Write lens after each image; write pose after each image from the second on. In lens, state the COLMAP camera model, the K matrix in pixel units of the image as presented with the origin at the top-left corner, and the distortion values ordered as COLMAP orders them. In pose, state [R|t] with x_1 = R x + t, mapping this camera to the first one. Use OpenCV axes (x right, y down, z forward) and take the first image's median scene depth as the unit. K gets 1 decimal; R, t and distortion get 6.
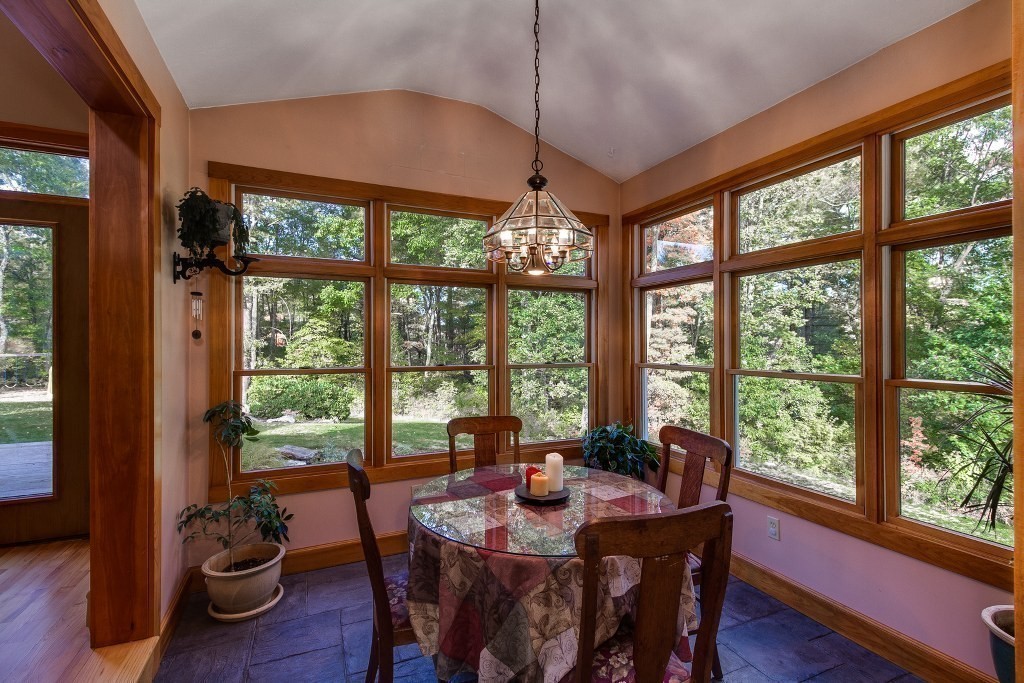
lens RADIAL K [[470.4, 0, 511.8], [0, 470.4, 342.6], [0, 0, 1]] dist [0.020621, -0.001458]
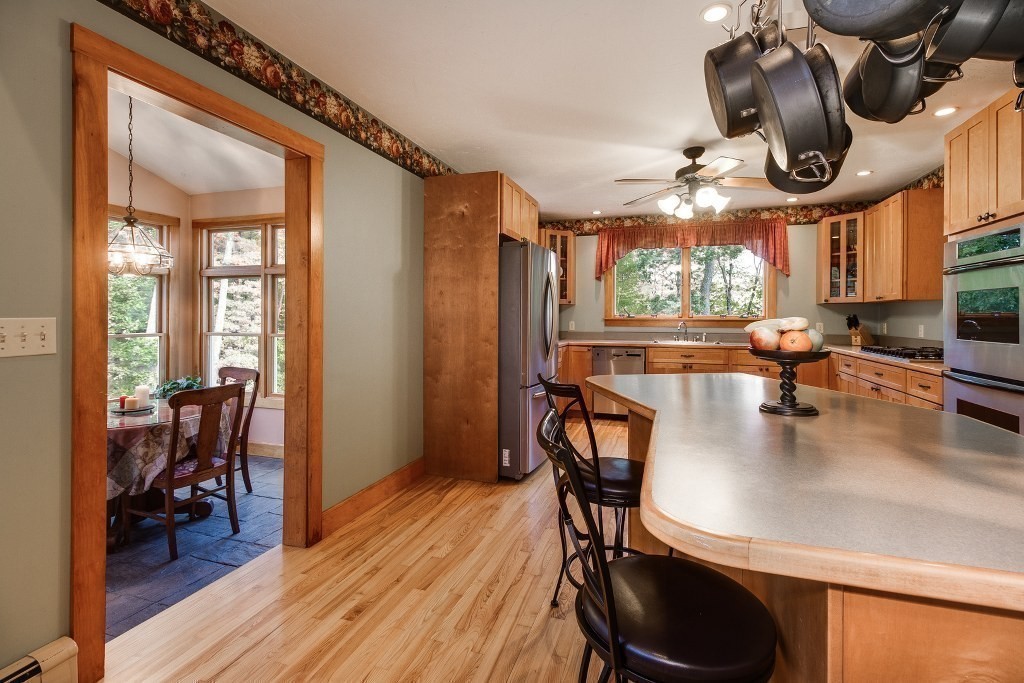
lens RADIAL K [[470.4, 0, 517.0], [0, 470.4, 317.0], [0, 0, 1]] dist [0.020621, -0.001458]
pose [[0.673176, 0.003410, 0.739474, -0.142448], [-0.005929, 0.999982, 0.000787, -0.007029], [-0.739458, -0.004914, 0.673185, -0.594802]]
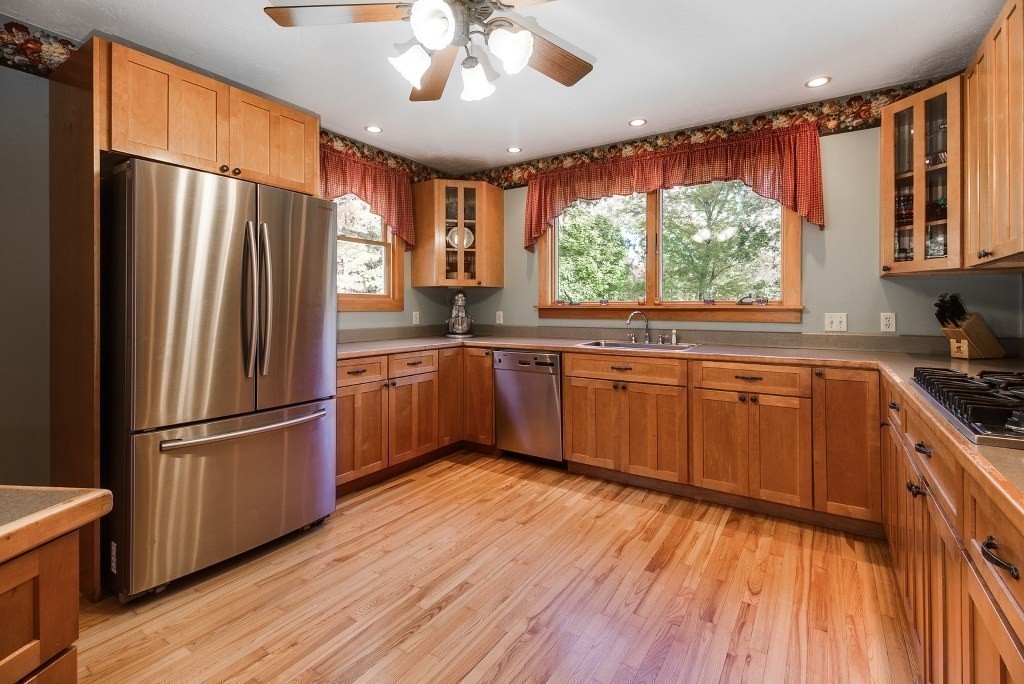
lens RADIAL K [[470.4, 0, 513.0], [0, 470.4, 306.5], [0, 0, 1]] dist [0.020621, -0.001458]
pose [[0.845214, -0.003233, 0.534418, 0.658630], [0.001693, 0.999993, 0.003371, -0.006568], [-0.534425, -0.001944, 0.845214, -0.633043]]
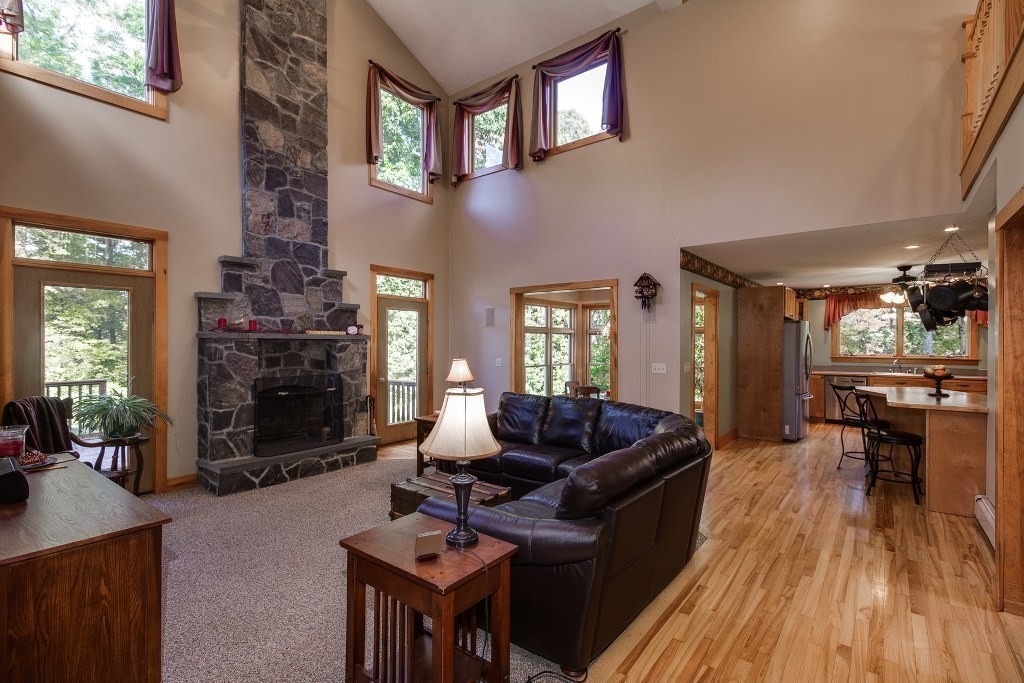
lens RADIAL K [[470.4, 0, 516.1], [0, 470.4, 344.5], [0, 0, 1]] dist [0.020621, -0.001458]
pose [[0.880679, 0.004087, 0.473696, -1.334679], [-0.005440, 0.999984, 0.001486, -0.060360], [-0.473682, -0.003886, 0.880687, -1.104660]]
